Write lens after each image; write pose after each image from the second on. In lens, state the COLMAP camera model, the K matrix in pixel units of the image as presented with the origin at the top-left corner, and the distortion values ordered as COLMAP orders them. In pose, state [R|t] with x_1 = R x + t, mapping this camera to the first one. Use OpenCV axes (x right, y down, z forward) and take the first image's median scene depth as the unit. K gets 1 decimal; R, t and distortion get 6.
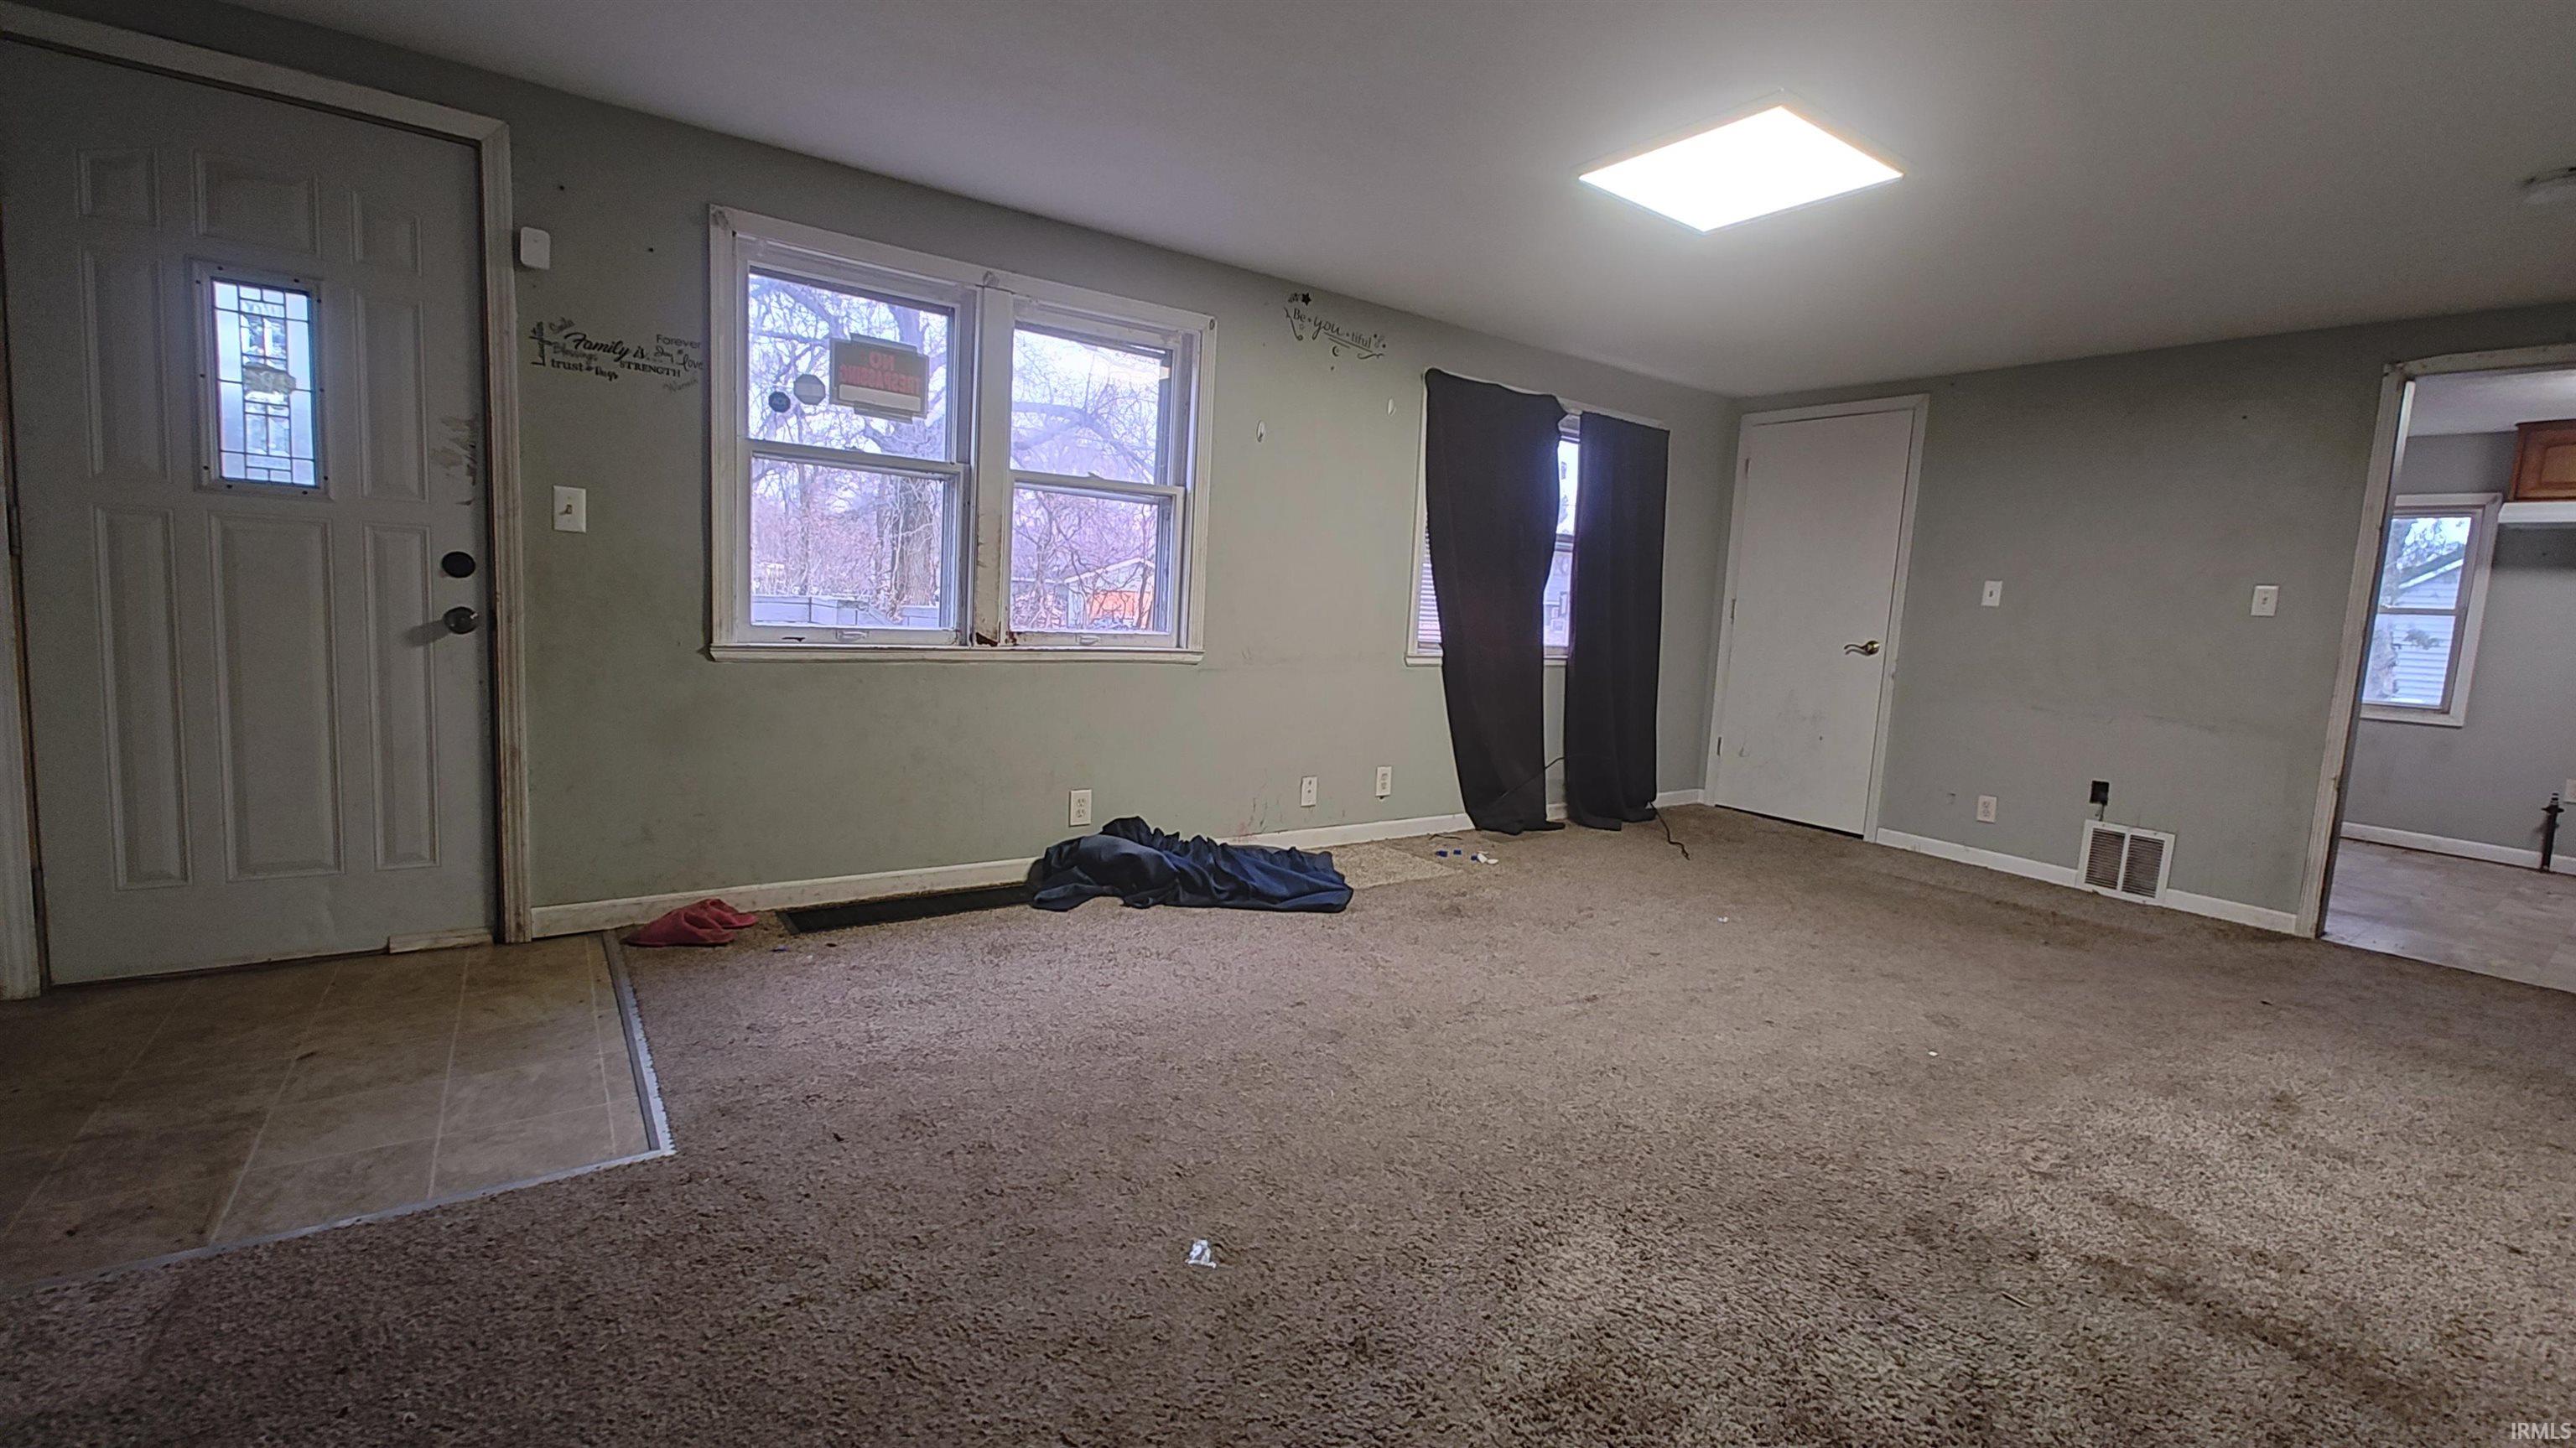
lens RADIAL K [[1046.4, 0, 1292.1], [0, 1046.4, 721.5], [0, 0, 1]] dist [-0.018505, -0.000387]
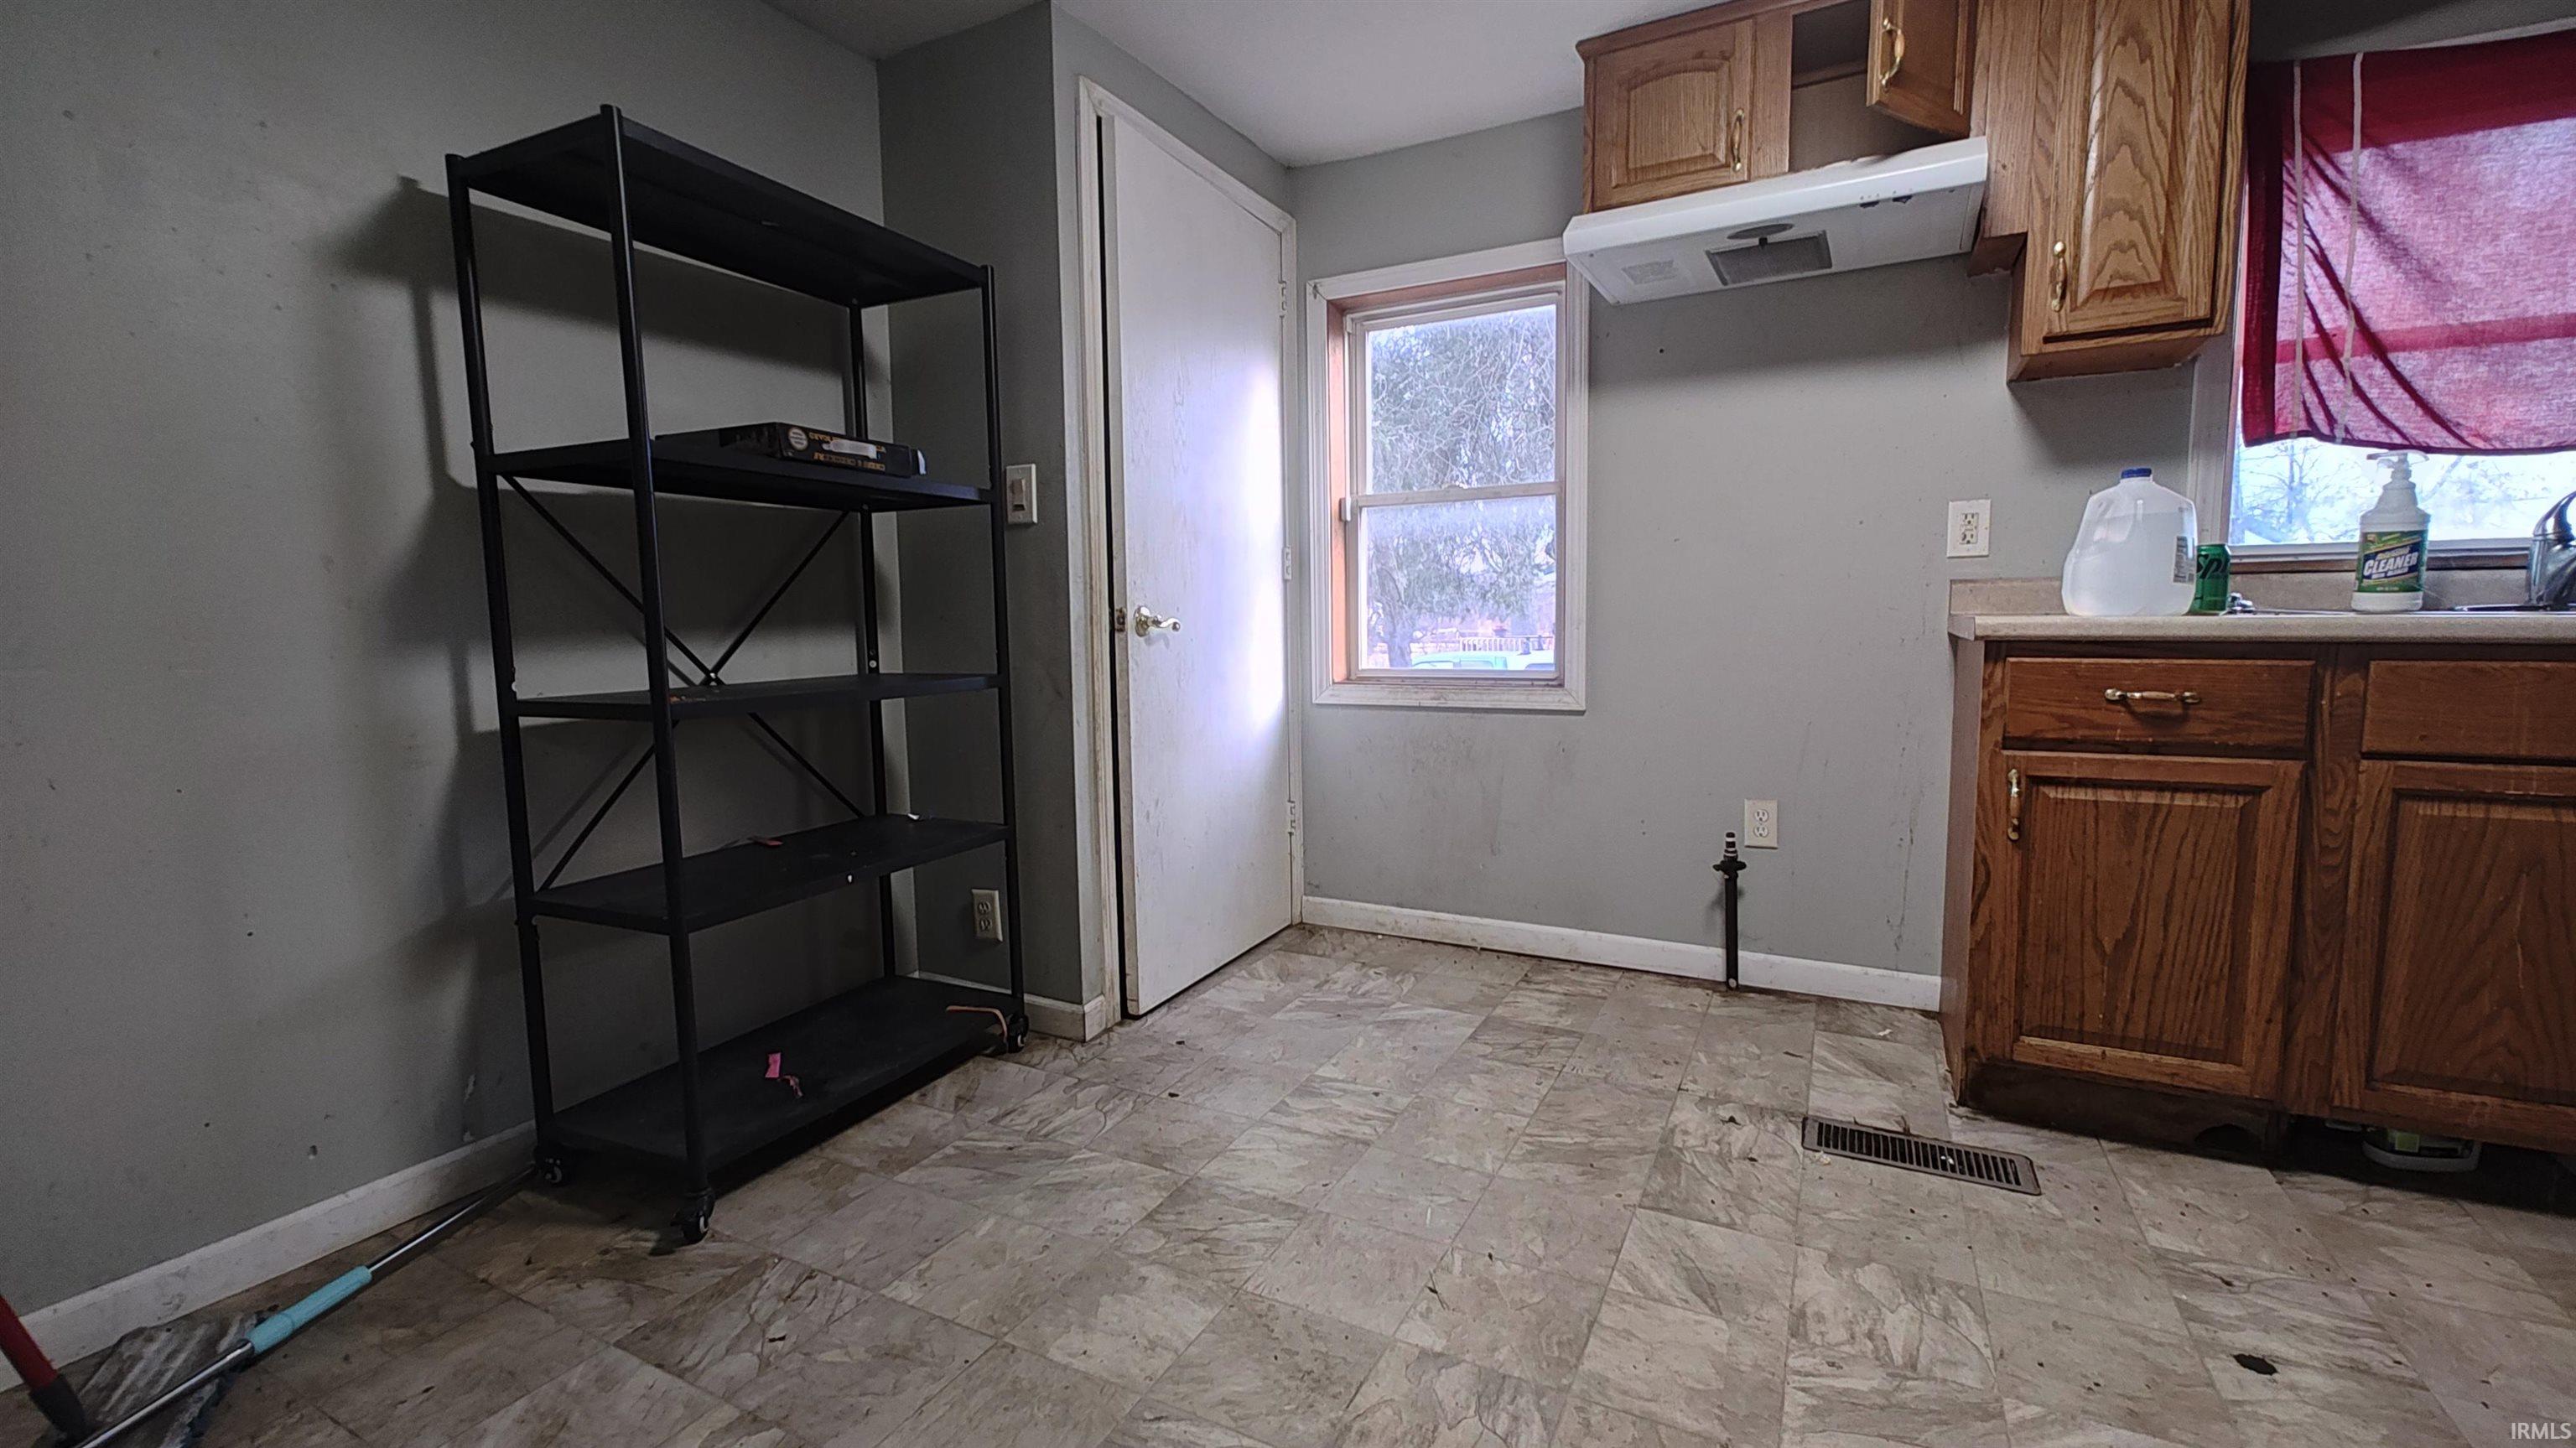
lens RADIAL K [[1046.4, 0, 1291.7], [0, 1046.4, 727.0], [0, 0, 1]] dist [-0.018505, -0.000387]
pose [[0.882883, -0.112826, 0.455838, 0.817386], [0.117681, 0.992891, 0.017824, -0.013786], [-0.454609, 0.037908, 0.889884, 0.633634]]
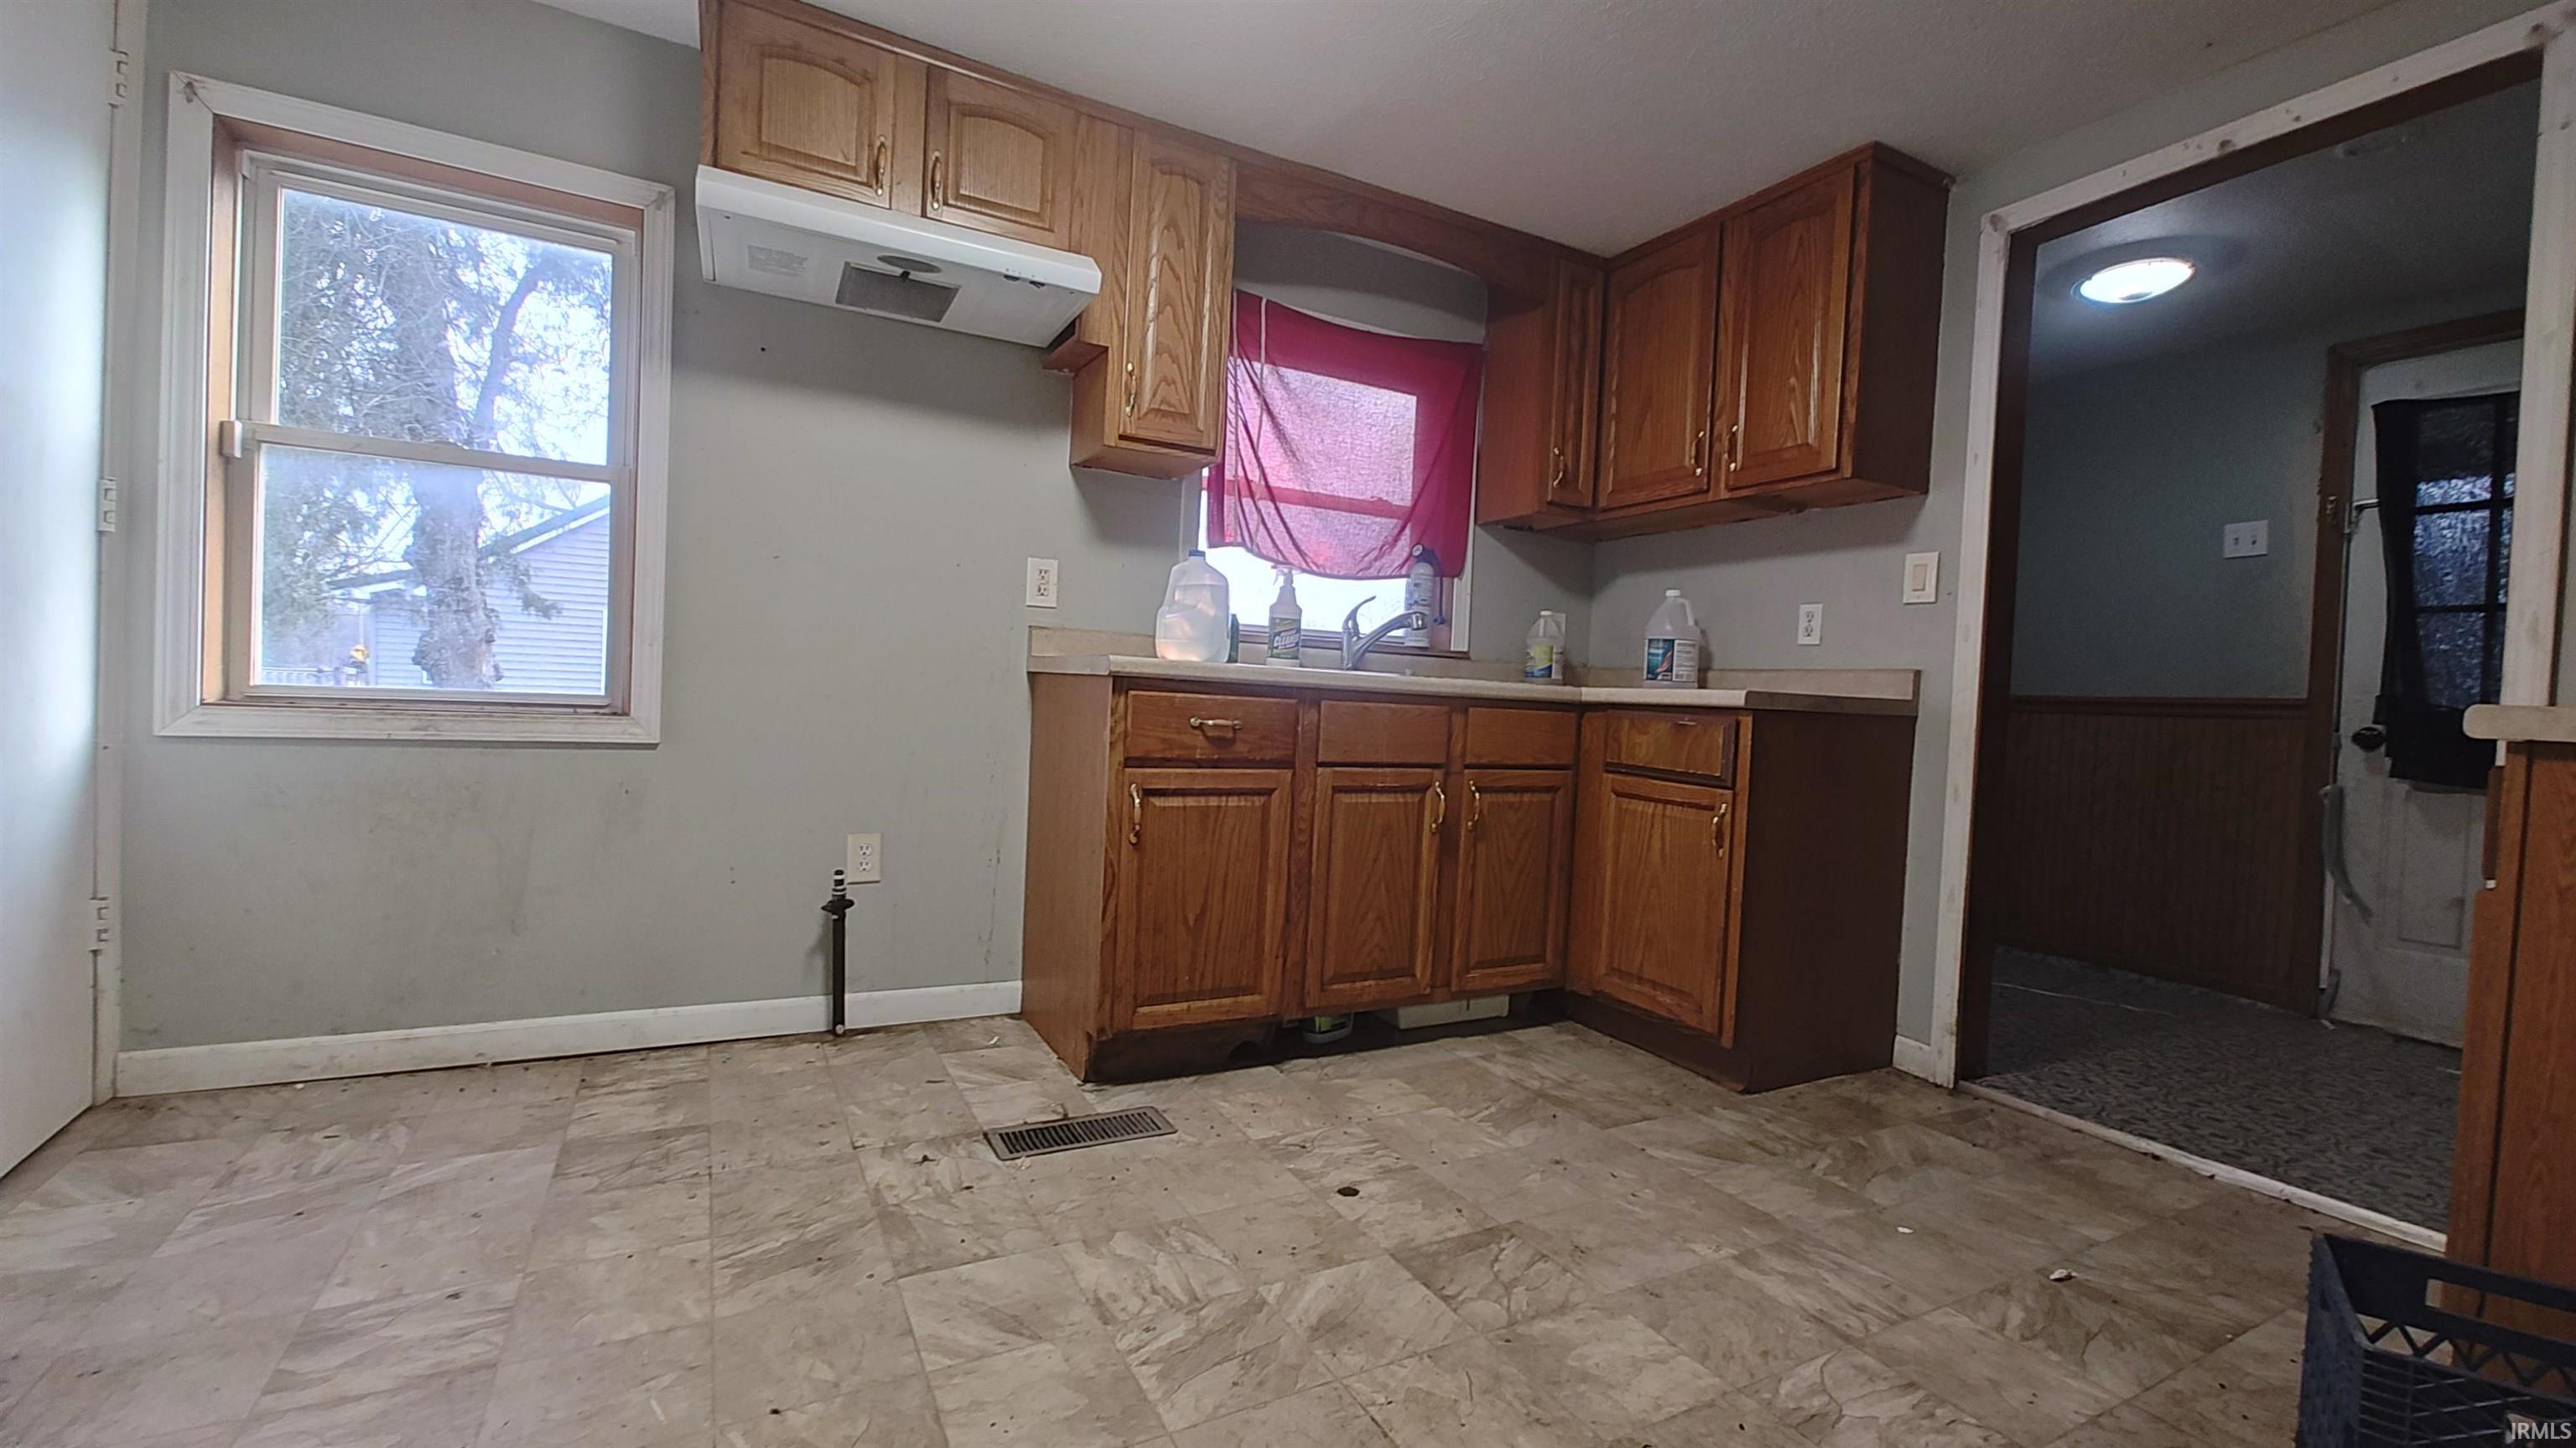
lens RADIAL K [[1046.4, 0, 1297.0], [0, 1046.4, 725.1], [0, 0, 1]] dist [-0.018505, -0.000387]
pose [[0.087885, -0.079616, 0.992944, 0.776473], [0.075988, 0.994432, 0.073010, -0.014447], [-0.993228, 0.069036, 0.093445, 0.727332]]
